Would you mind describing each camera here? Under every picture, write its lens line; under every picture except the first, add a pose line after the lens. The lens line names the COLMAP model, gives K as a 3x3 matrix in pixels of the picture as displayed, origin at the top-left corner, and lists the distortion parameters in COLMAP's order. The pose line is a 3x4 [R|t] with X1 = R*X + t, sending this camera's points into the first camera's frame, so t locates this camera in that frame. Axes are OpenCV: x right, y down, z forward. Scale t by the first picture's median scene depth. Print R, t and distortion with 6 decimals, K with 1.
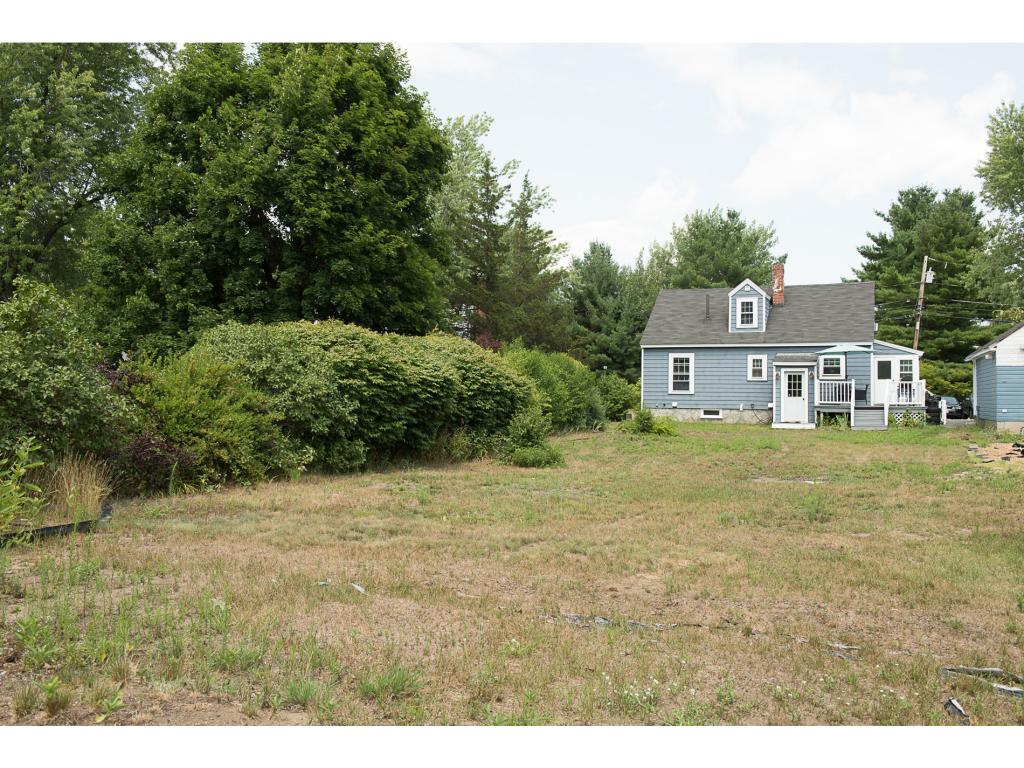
lens RADIAL K [[880.2, 0, 512.0], [0, 880.2, 384.0], [0, 0, 1]] dist [0.004014, 0.001388]
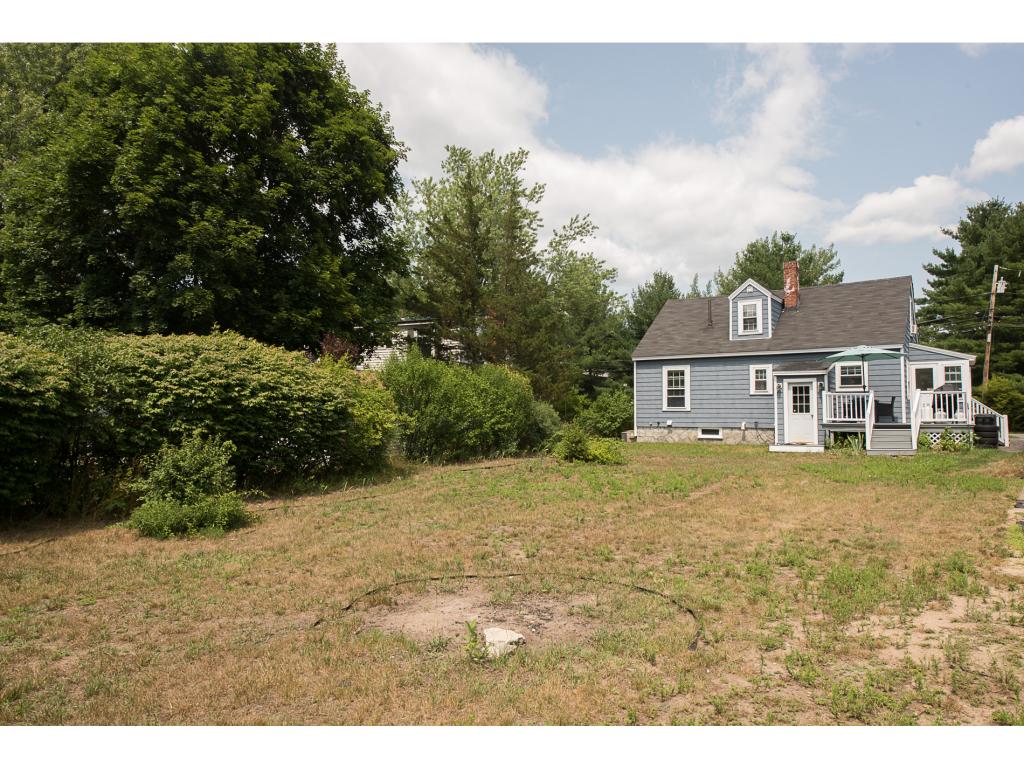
lens RADIAL K [[672.7, 0, 516.8], [0, 672.7, 381.9], [0, 0, 1]] dist [0.000503, 0.001973]
pose [[0.979319, -0.017707, -0.201547, 0.173954], [0.010414, 0.999254, -0.037189, 0.005645], [0.202055, 0.034321, 0.978773, 0.302649]]
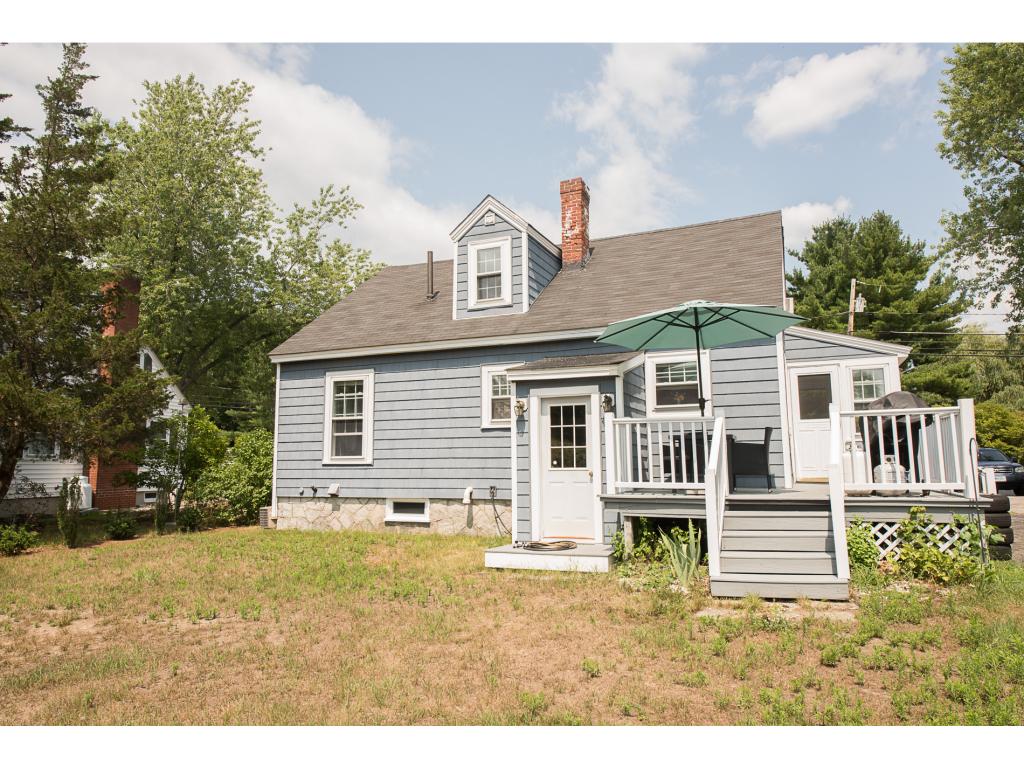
lens RADIAL K [[672.7, 0, 516.8], [0, 672.7, 381.9], [0, 0, 1]] dist [0.000503, 0.001973]
pose [[0.999790, -0.019745, -0.005528, 0.281472], [0.019048, 0.994184, -0.105996, 0.007825], [0.007589, 0.105869, 0.994351, 0.676698]]
